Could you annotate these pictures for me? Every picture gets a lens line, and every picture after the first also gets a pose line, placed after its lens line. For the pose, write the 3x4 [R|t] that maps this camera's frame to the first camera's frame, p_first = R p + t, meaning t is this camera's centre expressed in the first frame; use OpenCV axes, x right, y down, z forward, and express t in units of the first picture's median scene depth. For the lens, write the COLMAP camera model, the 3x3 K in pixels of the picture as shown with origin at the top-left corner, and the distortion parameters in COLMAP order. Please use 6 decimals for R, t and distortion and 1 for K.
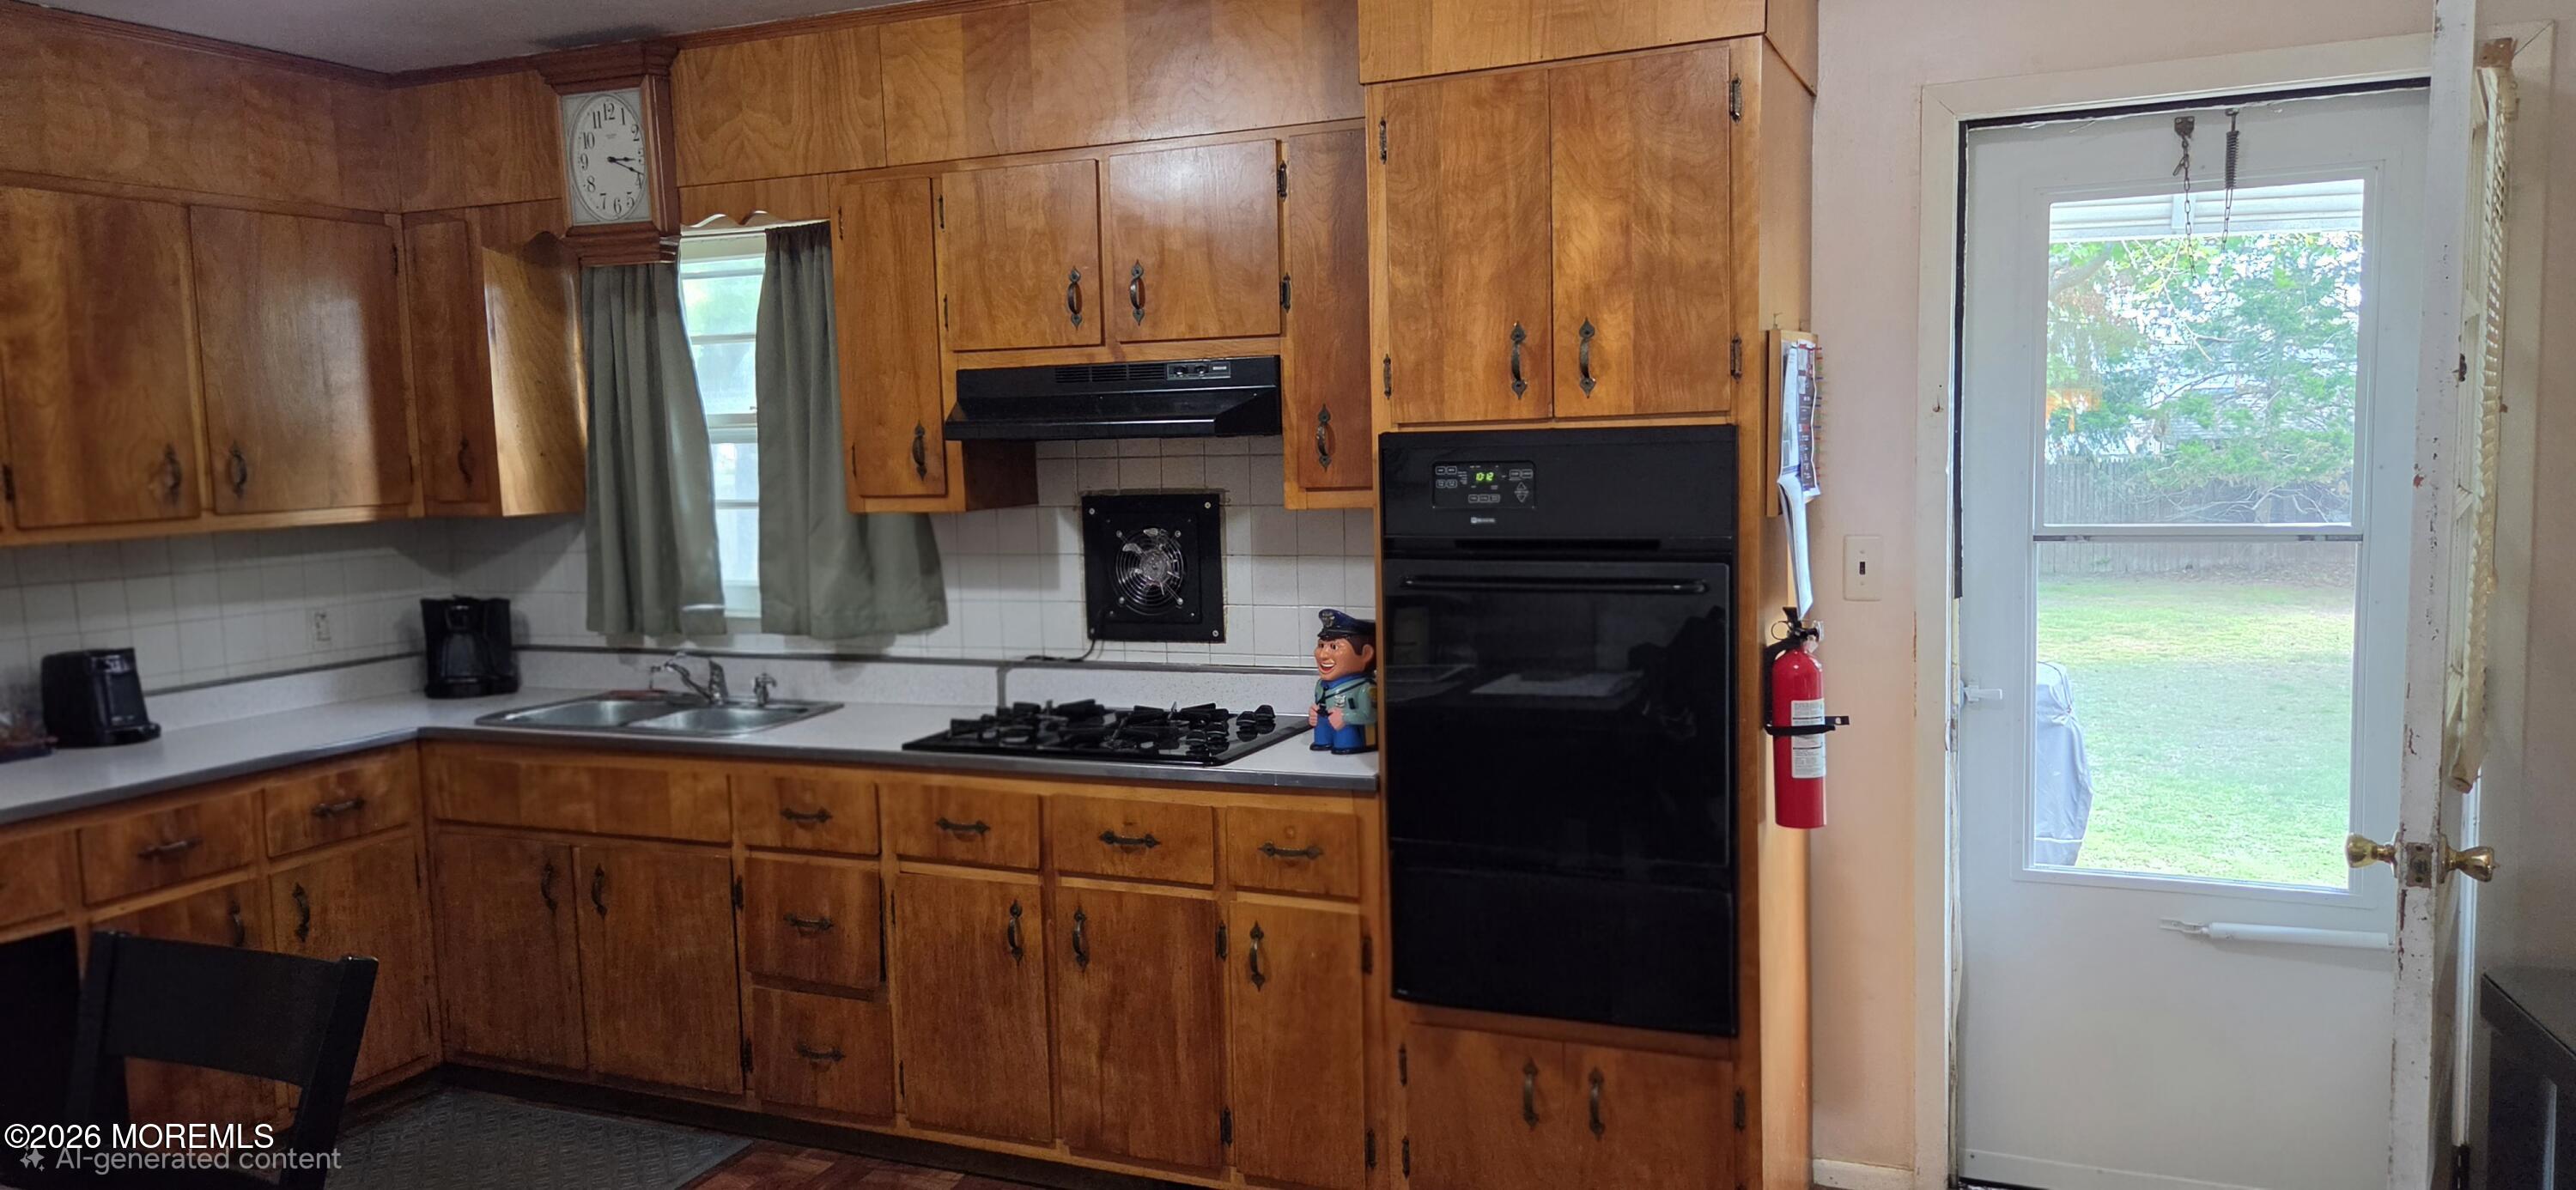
lens RADIAL K [[1687.5, 0, 1295.0], [0, 1687.5, 579.3], [0, 0, 1]] dist [0.070273, -0.068269]
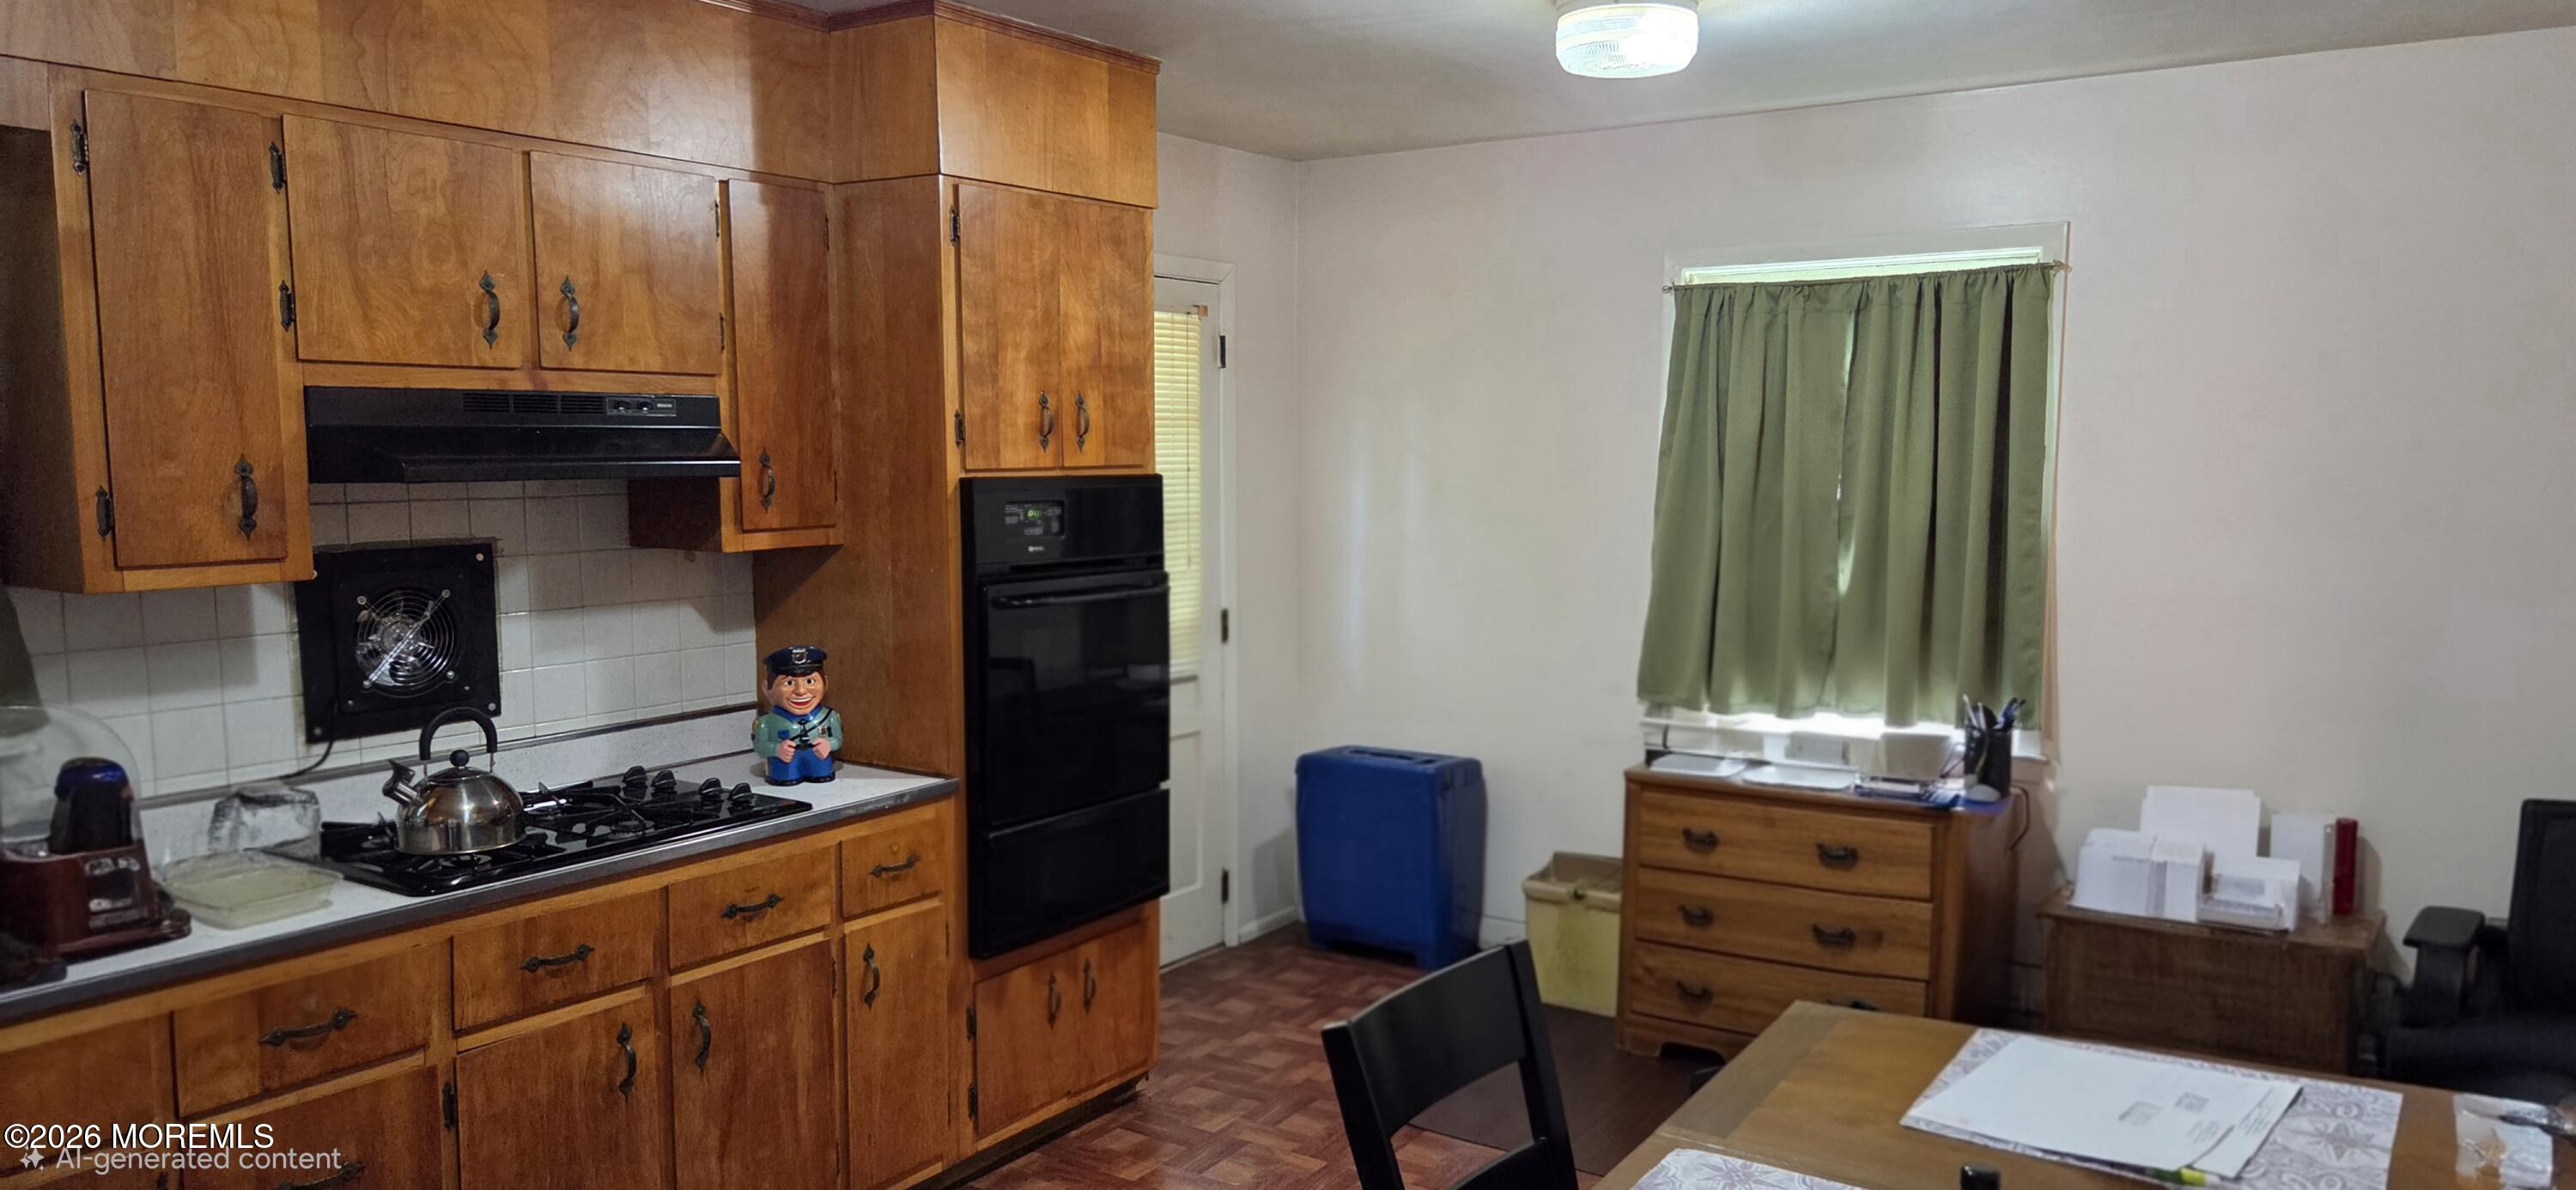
lens RADIAL K [[1687.5, 0, 1295.0], [0, 1687.5, 579.3], [0, 0, 1]] dist [0.070273, -0.068269]
pose [[0.204809, -0.058788, 0.977035, -0.908438], [0.073827, 0.996279, 0.044470, -0.045565], [-0.976014, 0.063023, 0.208387, 0.471867]]
